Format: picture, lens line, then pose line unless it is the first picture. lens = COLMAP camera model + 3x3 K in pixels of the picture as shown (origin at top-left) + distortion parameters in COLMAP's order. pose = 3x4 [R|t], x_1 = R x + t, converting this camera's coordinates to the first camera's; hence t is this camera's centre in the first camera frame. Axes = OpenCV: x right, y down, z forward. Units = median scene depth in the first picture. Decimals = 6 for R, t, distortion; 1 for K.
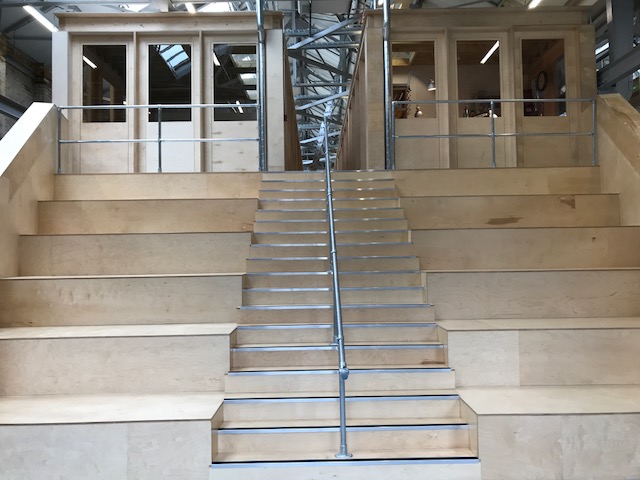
lens RADIAL K [[527.8, 0, 319.9], [0, 527.8, 240.1], [0, 0, 1]] dist [0.005414, 0.003763]
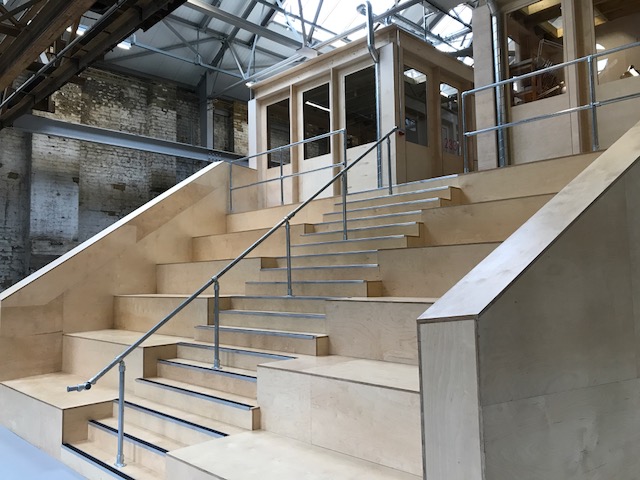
lens RADIAL K [[527.8, 0, 319.3], [0, 527.8, 239.8], [0, 0, 1]] dist [0.005414, 0.003763]
pose [[0.699002, -0.050993, -0.713299, 0.510797], [0.036426, 0.998698, -0.035700, -0.006525], [0.714191, -0.001028, 0.699950, 0.220494]]
